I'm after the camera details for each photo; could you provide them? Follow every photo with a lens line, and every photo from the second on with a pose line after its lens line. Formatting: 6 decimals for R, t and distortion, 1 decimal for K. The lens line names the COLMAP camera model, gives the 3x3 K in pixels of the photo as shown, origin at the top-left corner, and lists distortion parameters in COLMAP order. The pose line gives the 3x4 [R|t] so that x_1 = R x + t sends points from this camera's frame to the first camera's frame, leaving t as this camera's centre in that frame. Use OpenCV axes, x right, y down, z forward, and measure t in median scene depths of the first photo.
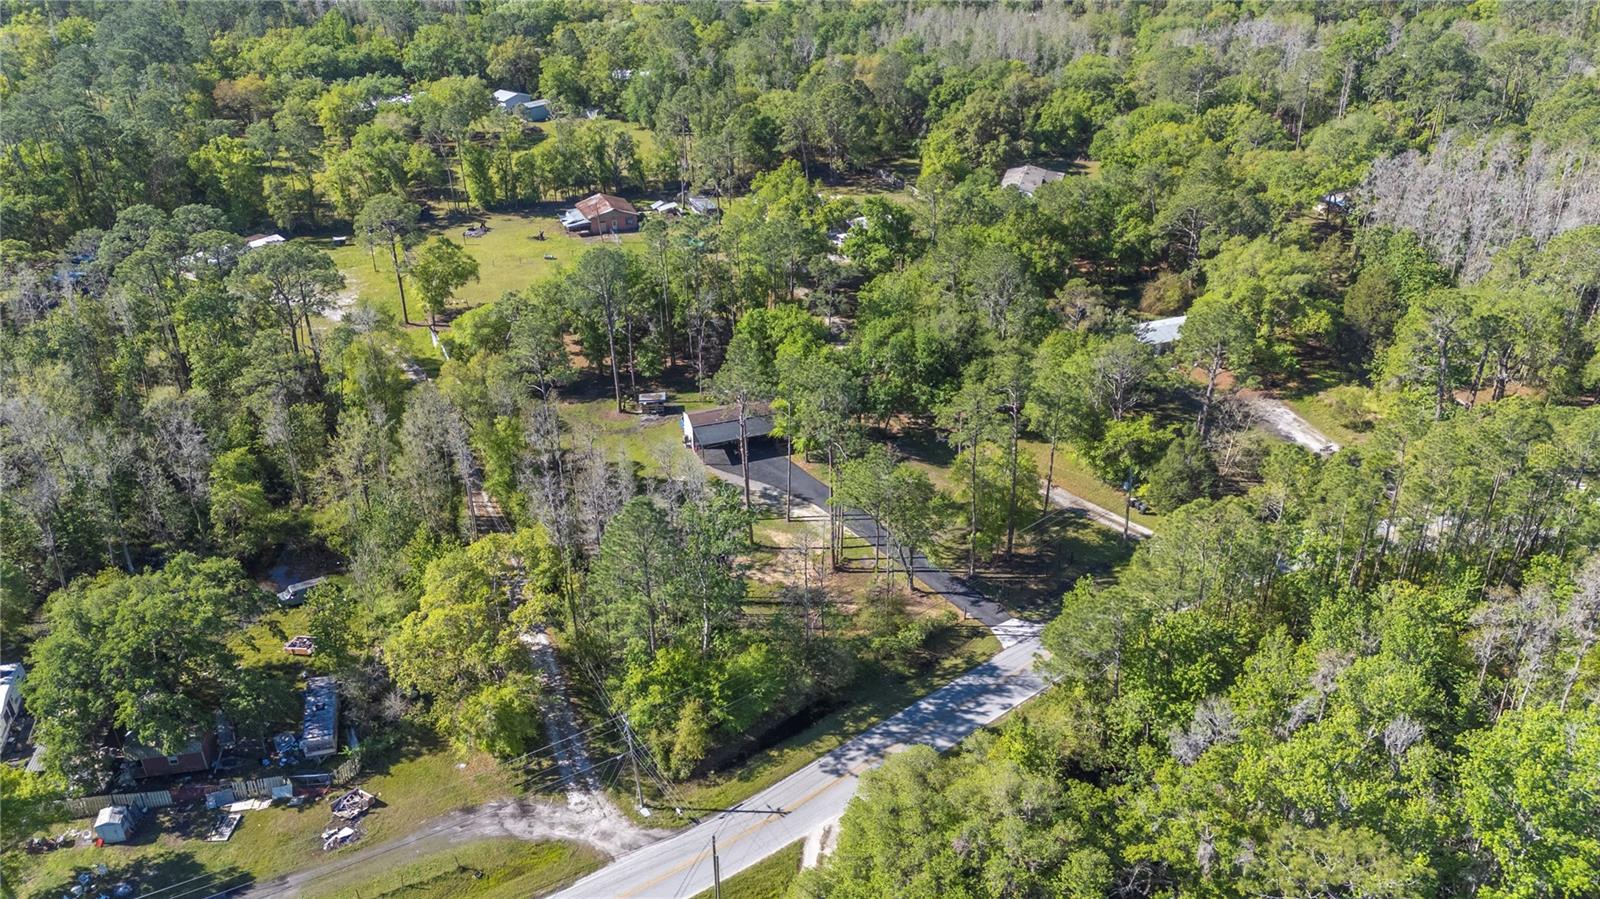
lens RADIAL K [[1168.4, 0, 800.4], [0, 1168.4, 452.9], [0, 0, 1]] dist [0.074416, -0.063614]
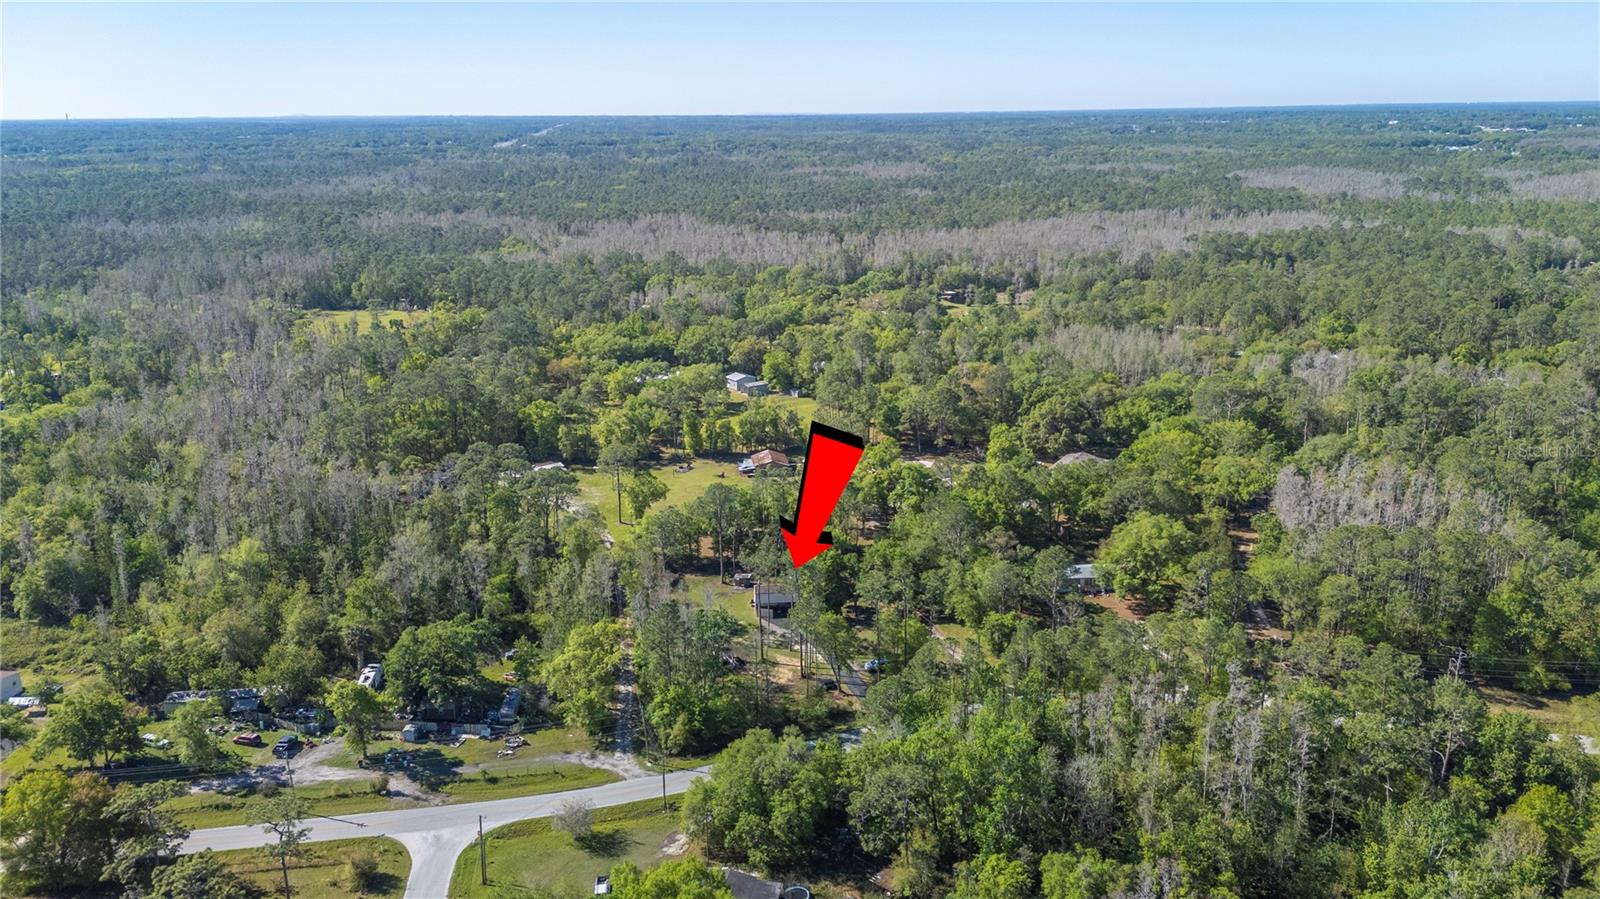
lens RADIAL K [[1168.4, 0, 808.9], [0, 1168.4, 451.8], [0, 0, 1]] dist [0.074416, -0.063614]
pose [[0.968315, 0.071743, -0.239204, 0.331767], [-0.120574, 0.973116, -0.196231, 0.089492], [0.218695, 0.218855, 0.950934, -0.546344]]
